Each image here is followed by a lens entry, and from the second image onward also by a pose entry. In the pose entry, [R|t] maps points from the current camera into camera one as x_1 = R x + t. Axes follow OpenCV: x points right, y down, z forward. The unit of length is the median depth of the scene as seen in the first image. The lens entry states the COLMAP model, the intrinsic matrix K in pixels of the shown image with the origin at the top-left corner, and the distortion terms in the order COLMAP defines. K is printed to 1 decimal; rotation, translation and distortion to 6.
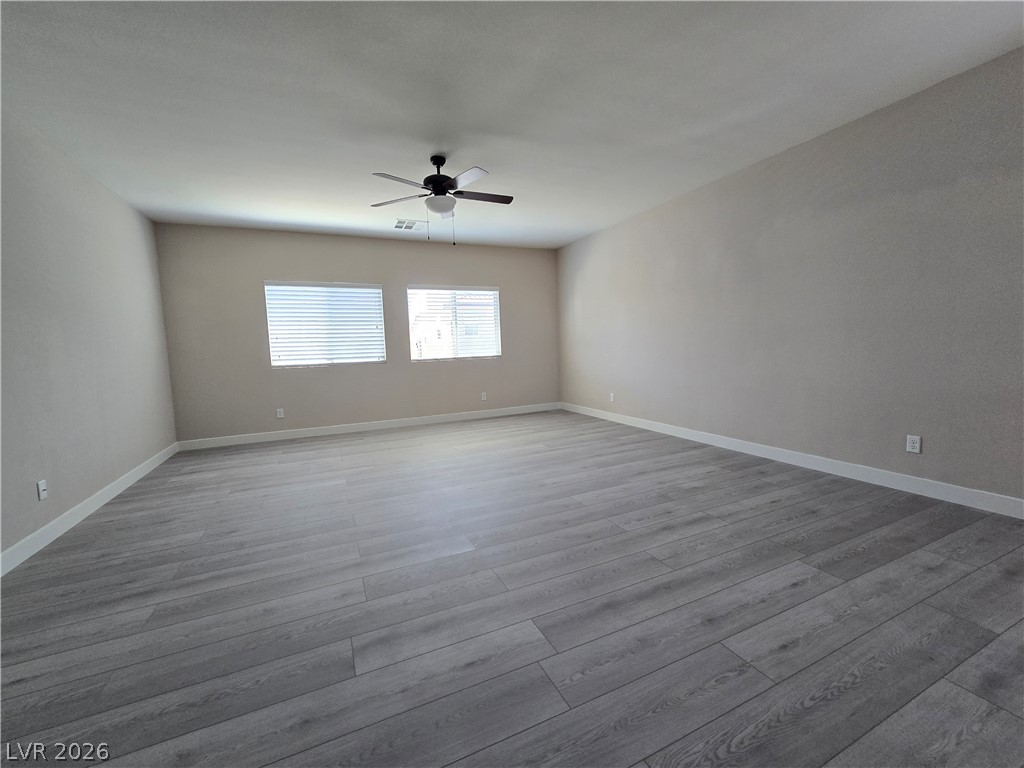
lens RADIAL K [[420.3, 0, 509.7], [0, 420.3, 384.1], [0, 0, 1]] dist [-0.003342, -0.000641]
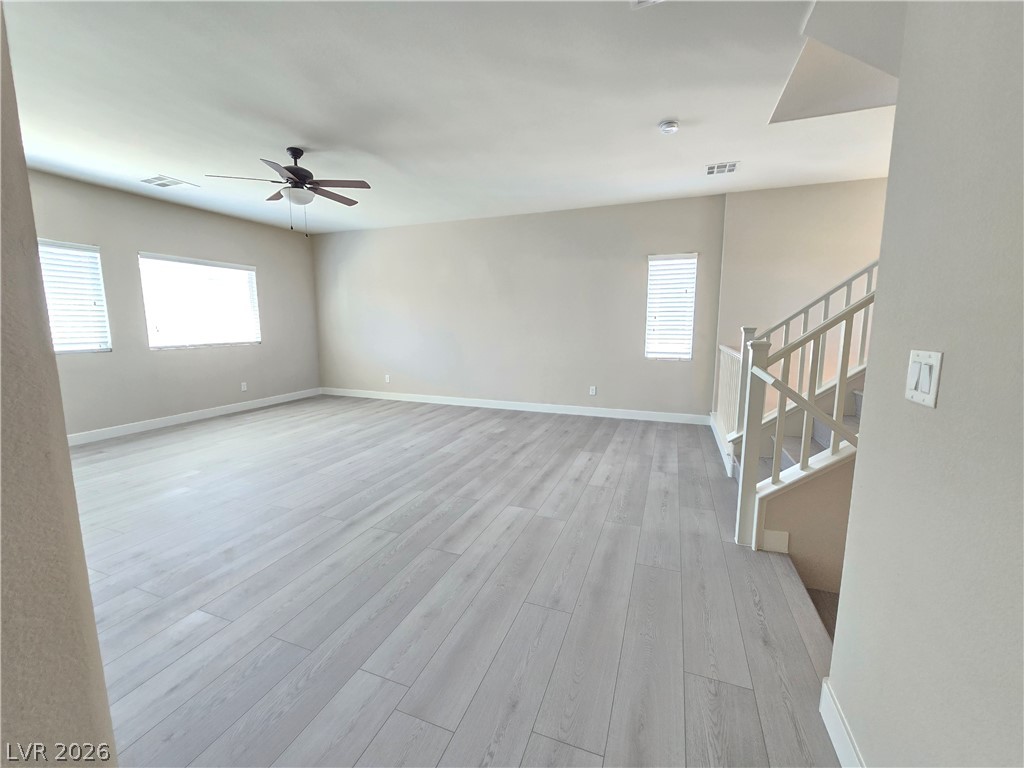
lens RADIAL K [[420.3, 0, 516.0], [0, 420.3, 380.8], [0, 0, 1]] dist [-0.003342, -0.000641]
pose [[0.706637, -0.059836, 0.705041, -0.593918], [0.038134, 0.998190, 0.046495, -0.006502], [-0.706548, -0.005969, 0.707640, -0.113245]]
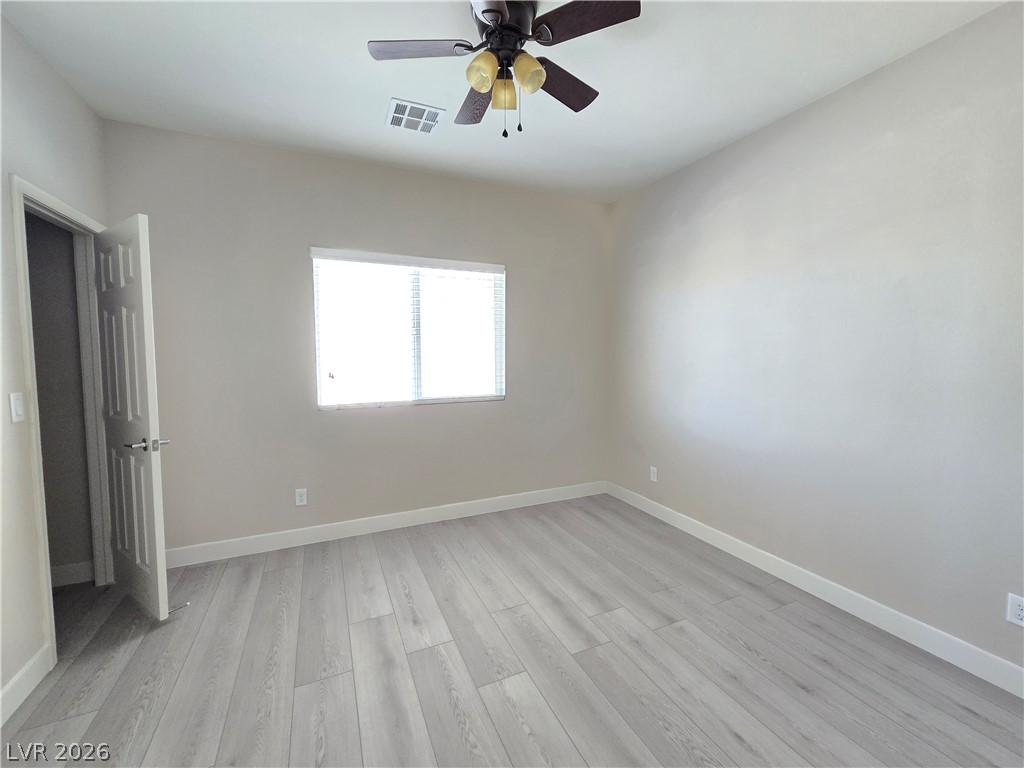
lens RADIAL K [[420.3, 0, 515.3], [0, 420.3, 385.2], [0, 0, 1]] dist [-0.003342, -0.000641]
pose [[0.999020, 0.042533, 0.012211, -0.027997], [-0.042379, 0.999021, -0.012658, -0.158500], [-0.012737, 0.012128, 0.999845, 1.012305]]
